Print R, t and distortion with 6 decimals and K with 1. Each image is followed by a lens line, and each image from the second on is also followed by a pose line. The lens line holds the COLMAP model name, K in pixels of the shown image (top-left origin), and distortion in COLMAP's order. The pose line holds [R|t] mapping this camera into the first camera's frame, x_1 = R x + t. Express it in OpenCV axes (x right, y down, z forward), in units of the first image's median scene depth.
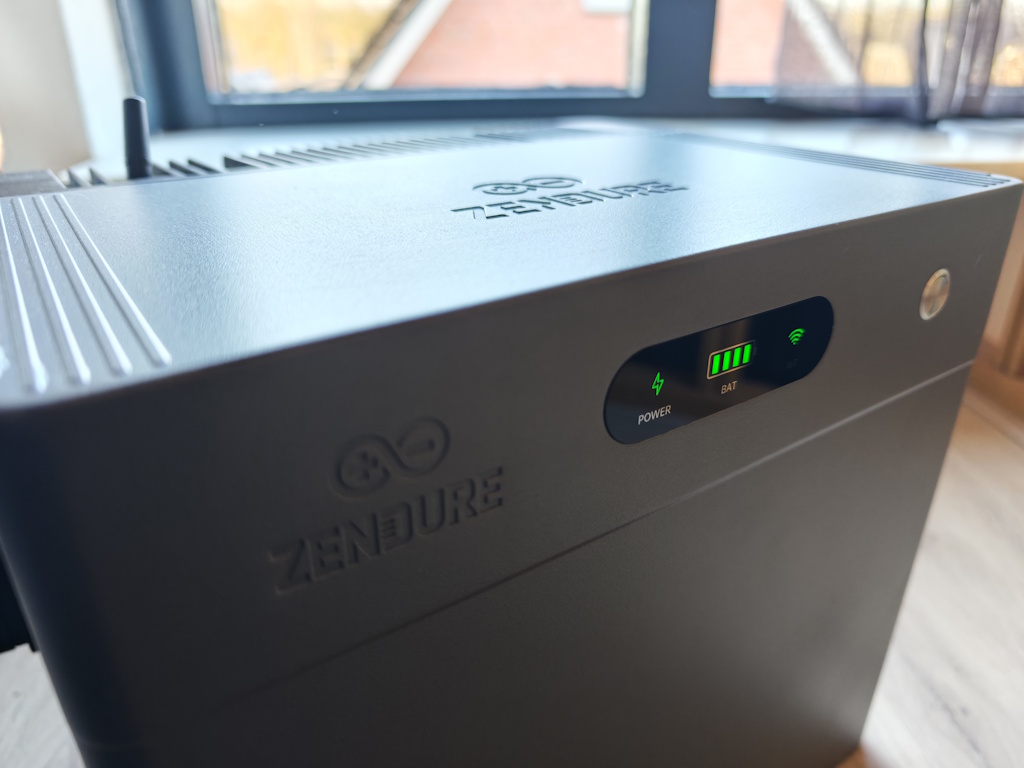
lens RADIAL K [[708.8, 0, 512.0], [0, 708.8, 384.0], [0, 0, 1]] dist [-0.008410, -0.004561]
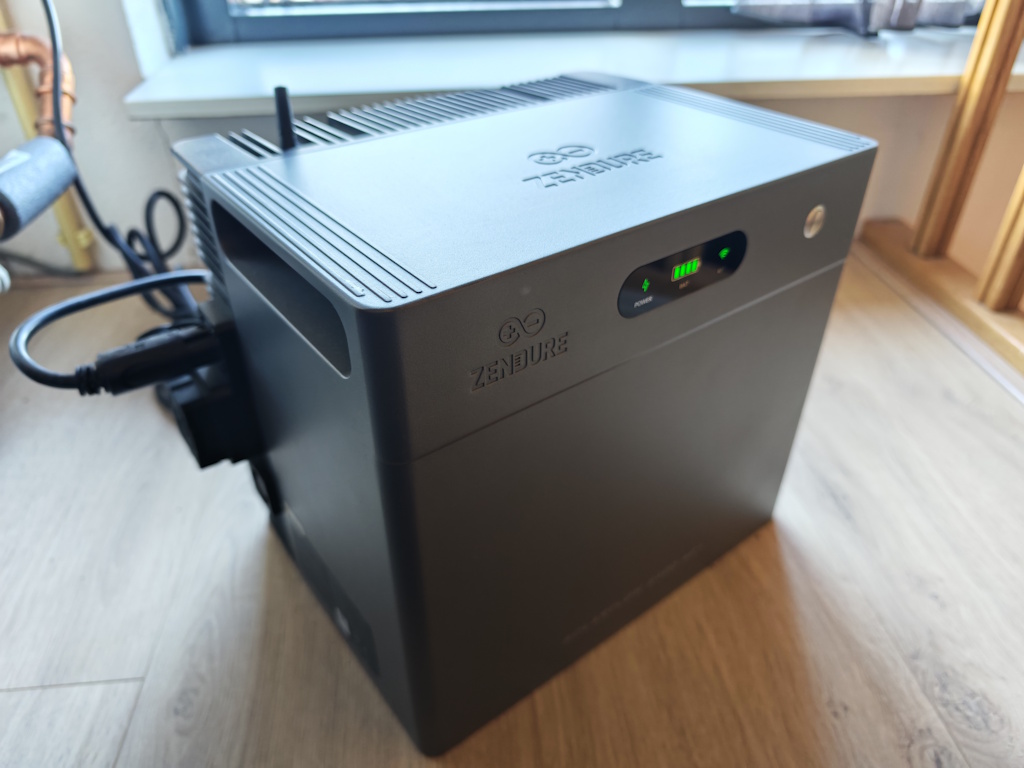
lens RADIAL K [[708.8, 0, 512.0], [0, 708.8, 384.0], [0, 0, 1]] dist [-0.008410, -0.004561]
pose [[0.998806, -0.027653, 0.040284, -0.186105], [0.020295, 0.984748, 0.172798, -0.061164], [-0.044448, -0.171774, 0.984133, -0.708098]]
